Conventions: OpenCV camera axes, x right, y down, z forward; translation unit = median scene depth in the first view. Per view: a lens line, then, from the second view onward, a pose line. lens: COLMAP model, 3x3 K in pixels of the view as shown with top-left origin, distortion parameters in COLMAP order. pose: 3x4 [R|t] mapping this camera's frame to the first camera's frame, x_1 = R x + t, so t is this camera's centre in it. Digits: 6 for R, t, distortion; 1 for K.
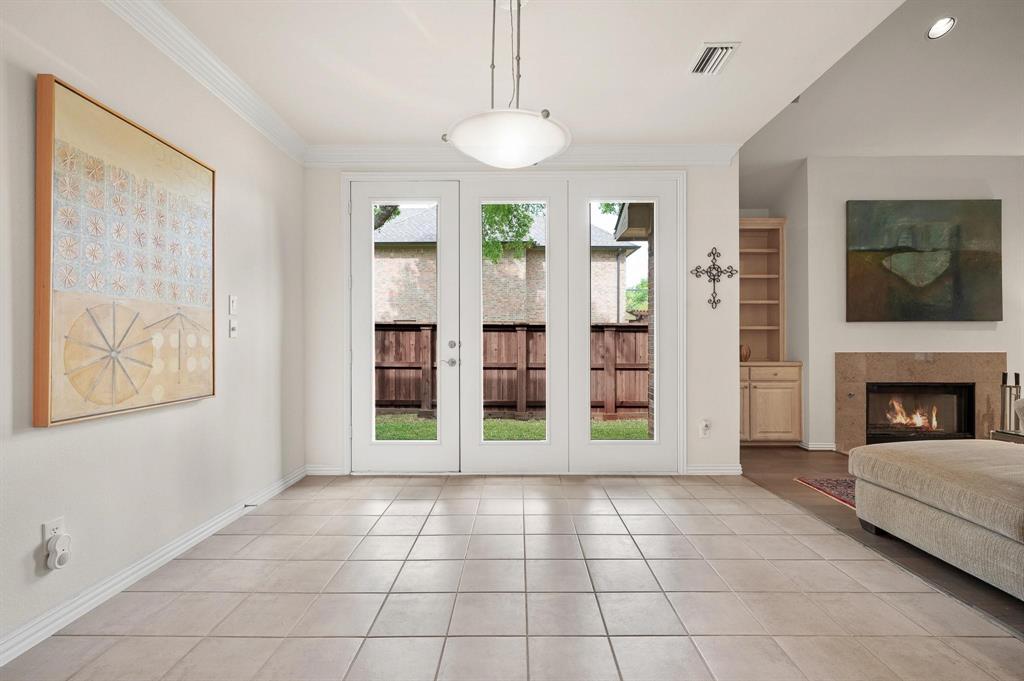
lens RADIAL K [[470.3, 0, 512.2], [0, 470.3, 341.5], [0, 0, 1]] dist [-0.002868, -0.000330]
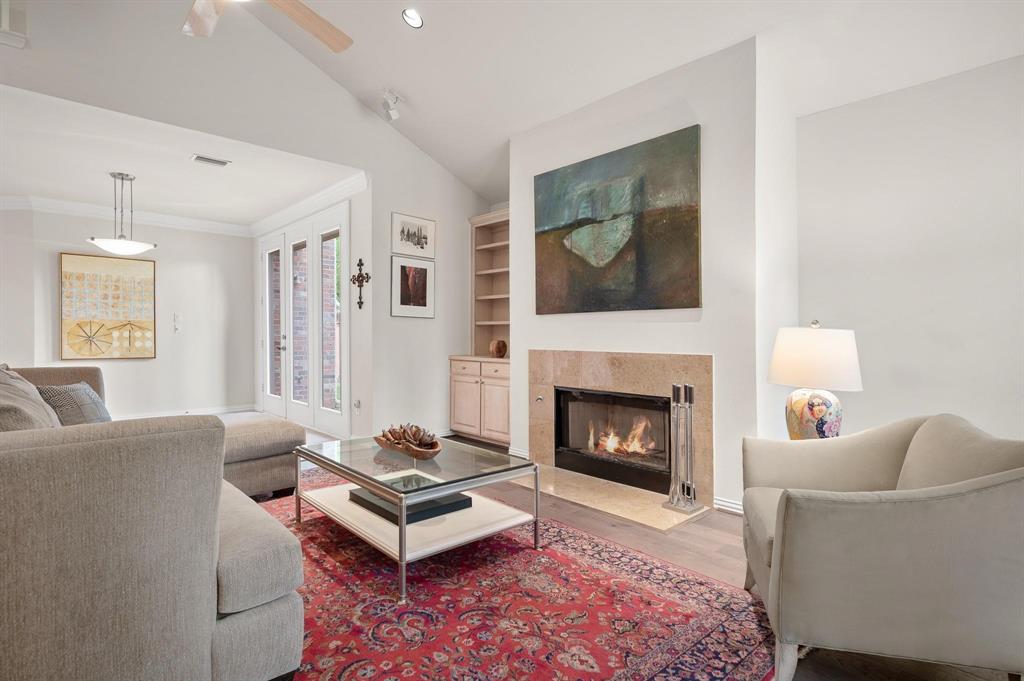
lens RADIAL K [[515.8, 0, 511.2], [0, 515.8, 336.5], [0, 0, 1]] dist [-0.005019, -0.000561]
pose [[0.684673, 0.005384, -0.728831, 1.391111], [-0.005078, 0.999984, 0.002616, -0.003746], [0.728833, 0.001910, 0.684689, 0.310679]]
